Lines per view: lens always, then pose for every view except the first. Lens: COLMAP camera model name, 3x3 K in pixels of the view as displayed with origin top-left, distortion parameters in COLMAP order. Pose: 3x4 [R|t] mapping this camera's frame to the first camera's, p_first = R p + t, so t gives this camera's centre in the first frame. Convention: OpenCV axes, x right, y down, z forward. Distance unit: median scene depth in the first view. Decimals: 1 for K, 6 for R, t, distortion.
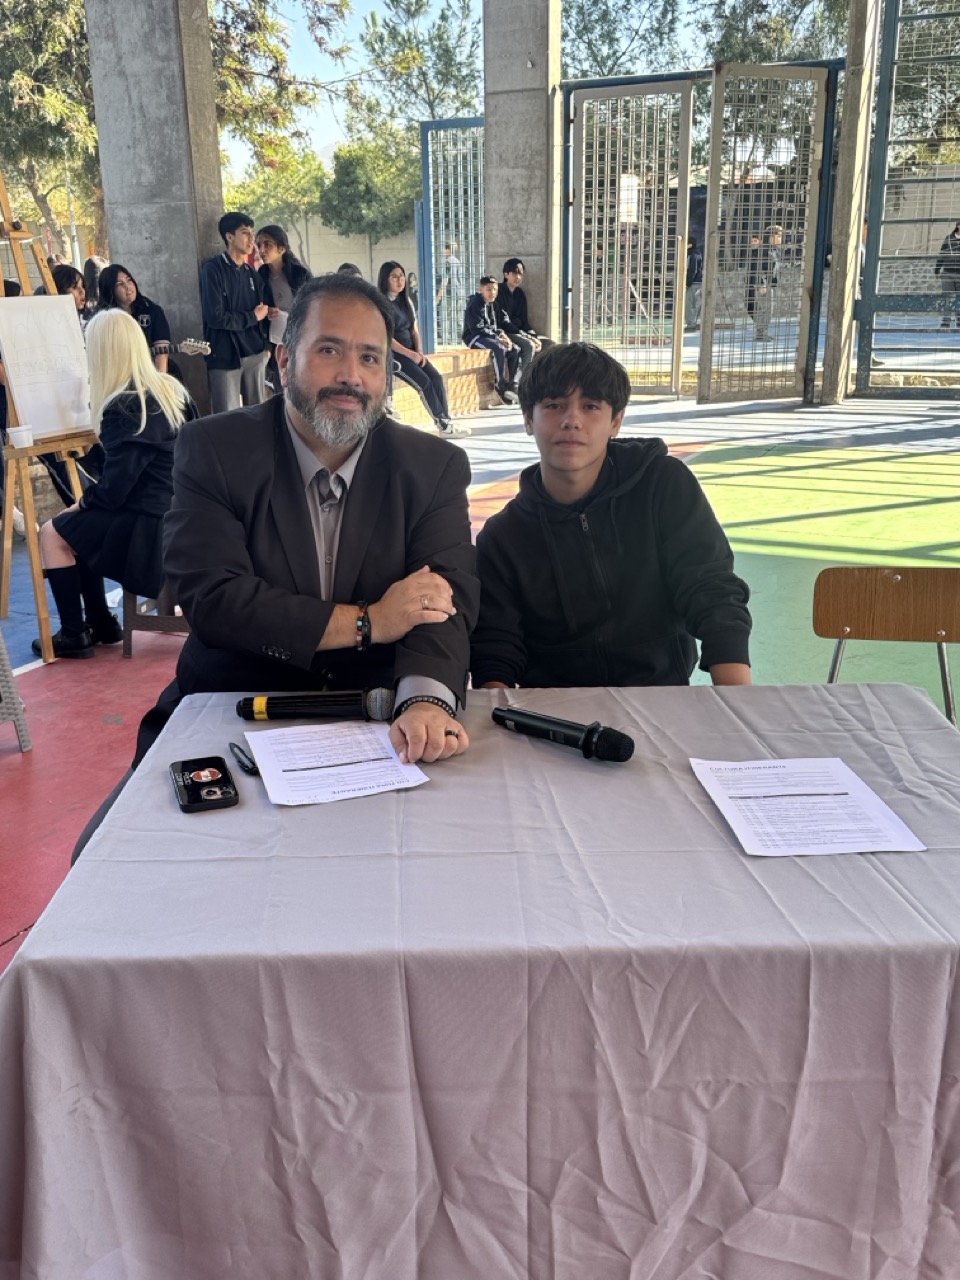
lens RADIAL K [[1155.4, 0, 482.1], [0, 1155.4, 639.8], [0, 0, 1]] dist [-0.000866, 0.005516]
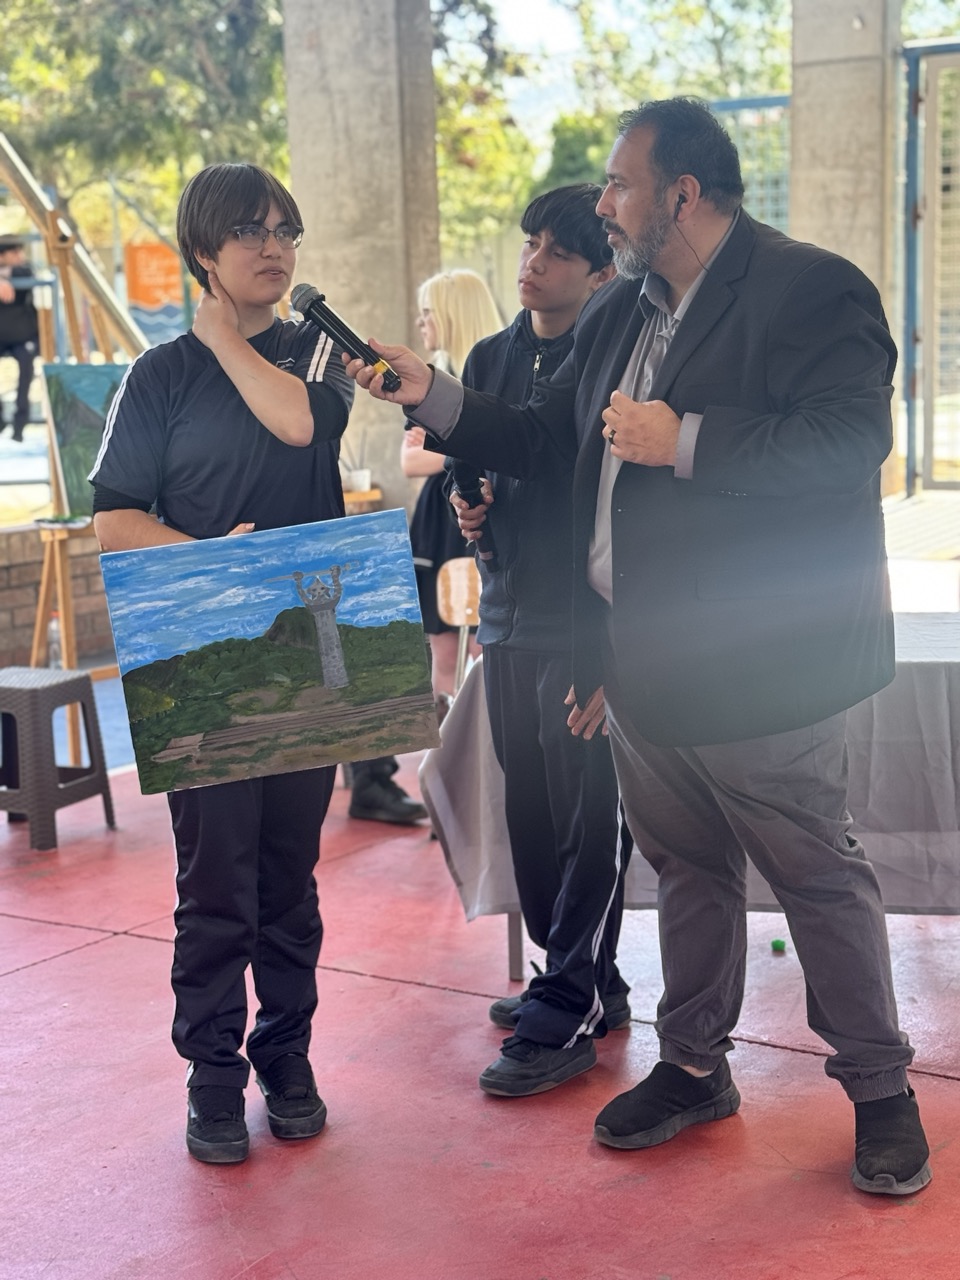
lens RADIAL K [[2705.0, 0, 478.7], [0, 2705.0, 641.0], [0, 0, 1]] dist [0.274559, 0.000000]
pose [[0.991180, 0.003645, -0.132471, 0.049102], [-0.028138, 0.982617, -0.183497, 0.231439], [0.129500, 0.185606, 0.974053, -0.757776]]
